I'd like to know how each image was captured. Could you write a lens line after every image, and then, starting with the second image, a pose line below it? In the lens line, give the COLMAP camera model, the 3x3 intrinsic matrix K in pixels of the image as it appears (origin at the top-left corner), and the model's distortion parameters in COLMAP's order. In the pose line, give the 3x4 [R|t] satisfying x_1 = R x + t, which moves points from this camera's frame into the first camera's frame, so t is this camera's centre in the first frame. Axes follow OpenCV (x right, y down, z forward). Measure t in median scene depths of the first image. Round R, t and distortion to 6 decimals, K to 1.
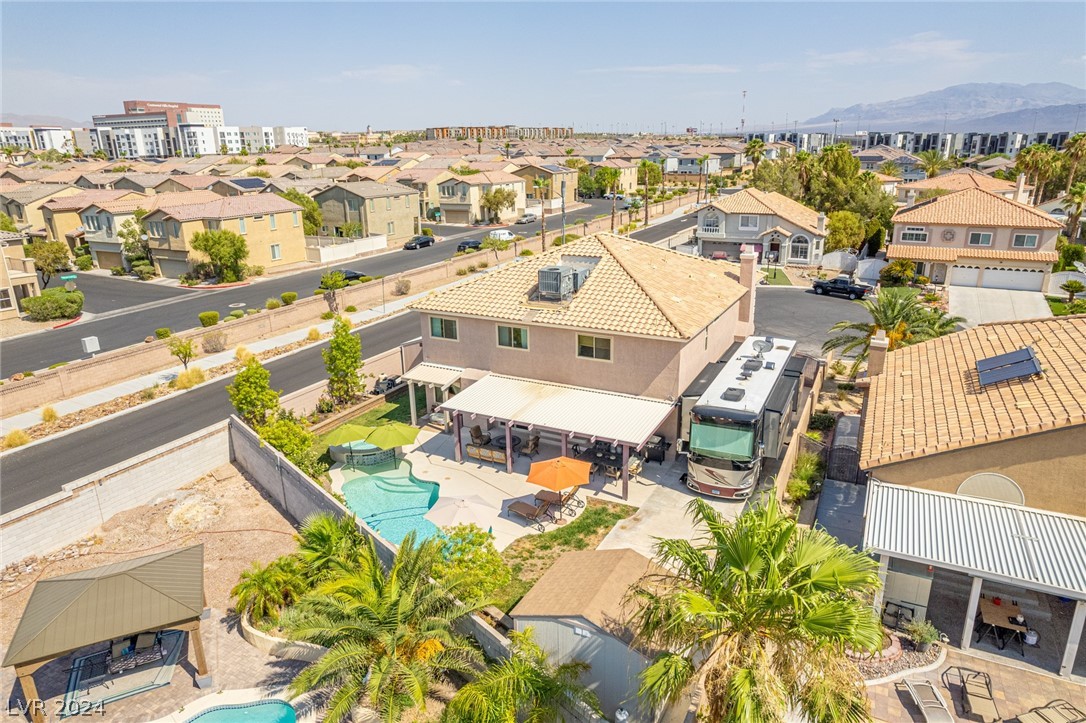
lens RADIAL K [[713.4, 0, 545.5], [0, 713.4, 357.3], [0, 0, 1]] dist [-0.074604, 0.068741]
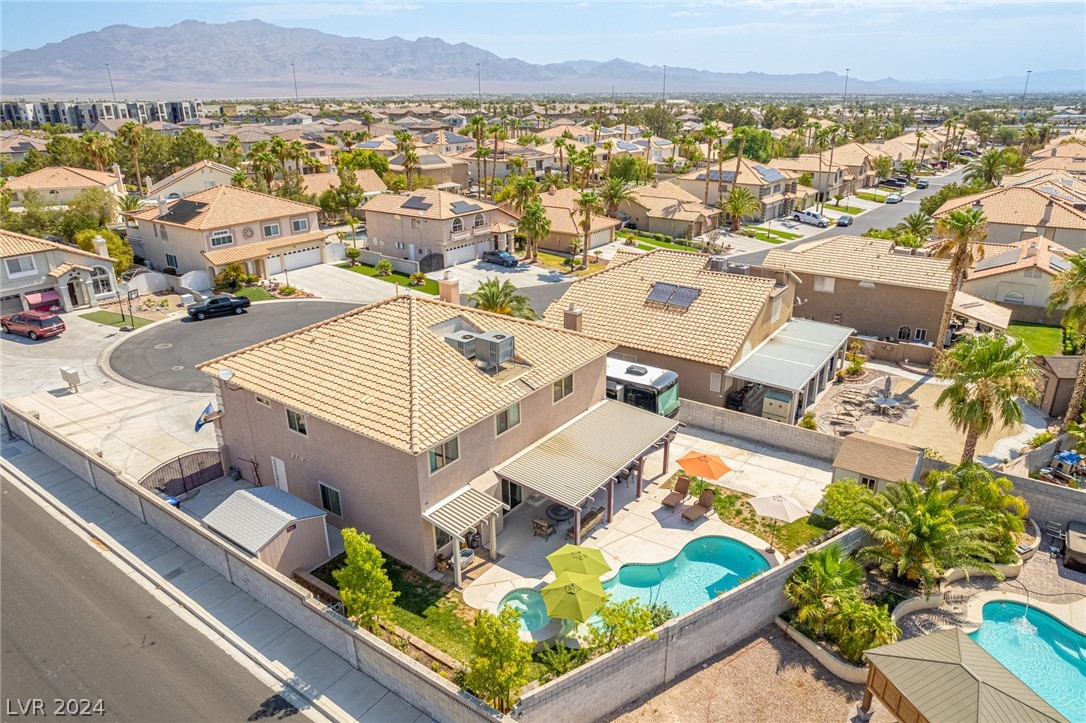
lens RADIAL K [[727.9, 0, 543.0], [0, 727.9, 361.5], [0, 0, 1]] dist [-0.075765, 0.073405]
pose [[0.138818, -0.339328, 0.930369, -0.459745], [0.293098, 0.911454, 0.288697, -0.182842], [-0.945951, 0.232613, 0.225982, 0.376006]]
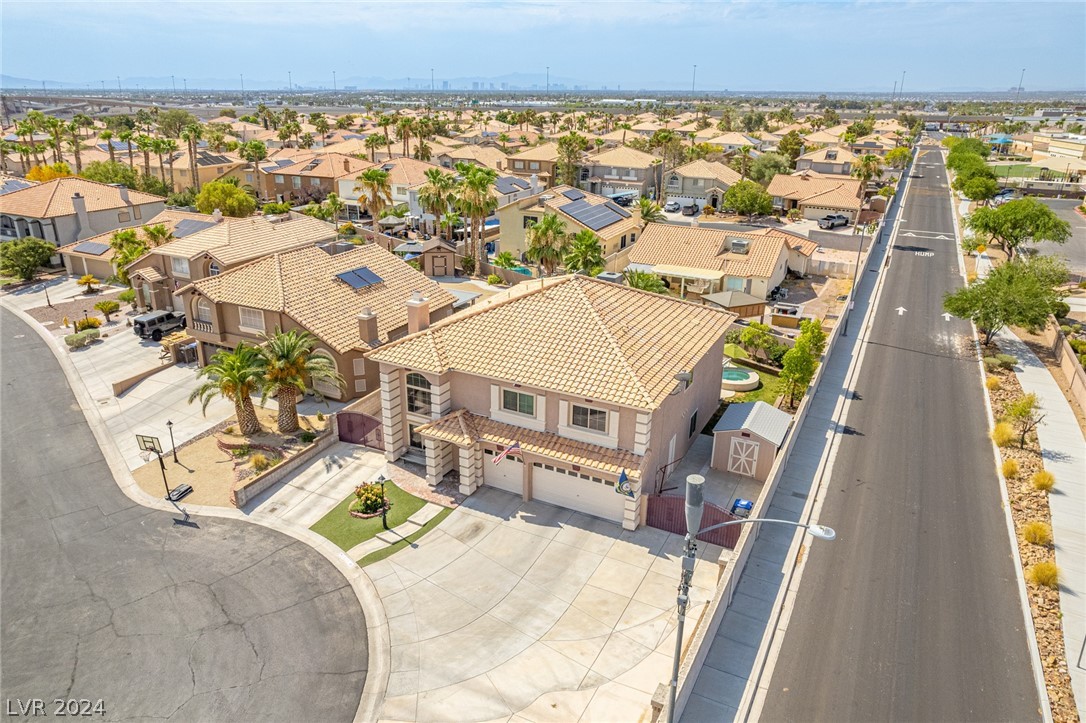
lens RADIAL K [[737.1, 0, 545.2], [0, 737.1, 359.5], [0, 0, 1]] dist [-0.074143, 0.068036]
pose [[-0.999466, 0.006974, -0.031923, 0.090888], [-0.013980, 0.791760, 0.610672, -0.410385], [0.029534, 0.610792, -0.791240, 1.096329]]
